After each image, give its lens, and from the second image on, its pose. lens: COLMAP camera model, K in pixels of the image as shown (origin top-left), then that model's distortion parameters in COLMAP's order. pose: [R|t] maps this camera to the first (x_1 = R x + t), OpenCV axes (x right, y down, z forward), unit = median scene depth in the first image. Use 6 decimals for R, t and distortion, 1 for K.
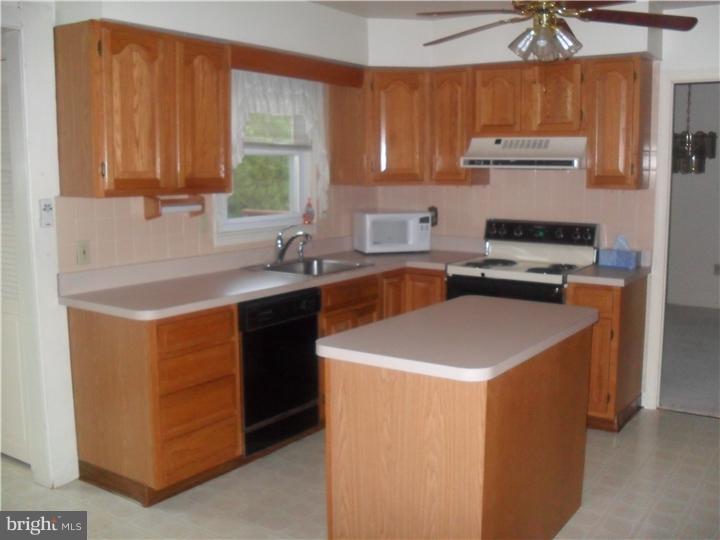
lens RADIAL K [[803.5, 0, 360.0], [0, 803.5, 272.7], [0, 0, 1]] dist [-0.028191, 0.000000]
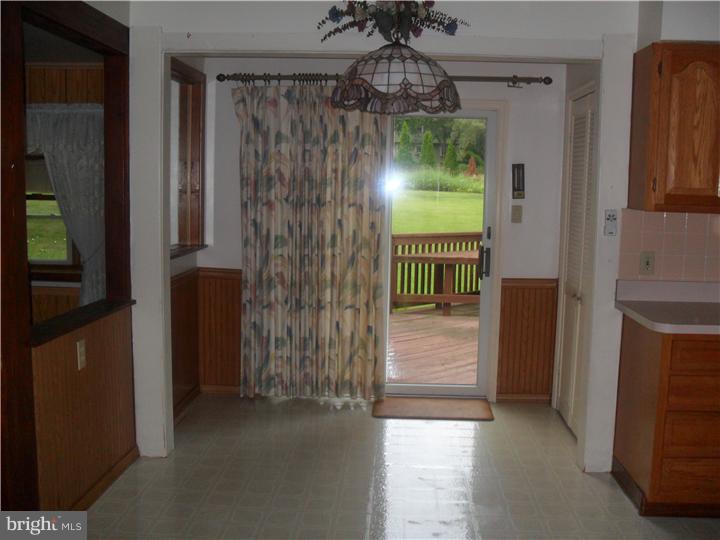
lens RADIAL K [[803.5, 0, 360.1], [0, 803.5, 266.8], [0, 0, 1]] dist [-0.028191, 0.000000]
pose [[0.546346, 0.101732, -0.831358, 0.345448], [-0.132155, 0.990633, 0.034374, -0.007609], [0.827068, 0.091088, 0.554673, 0.111162]]
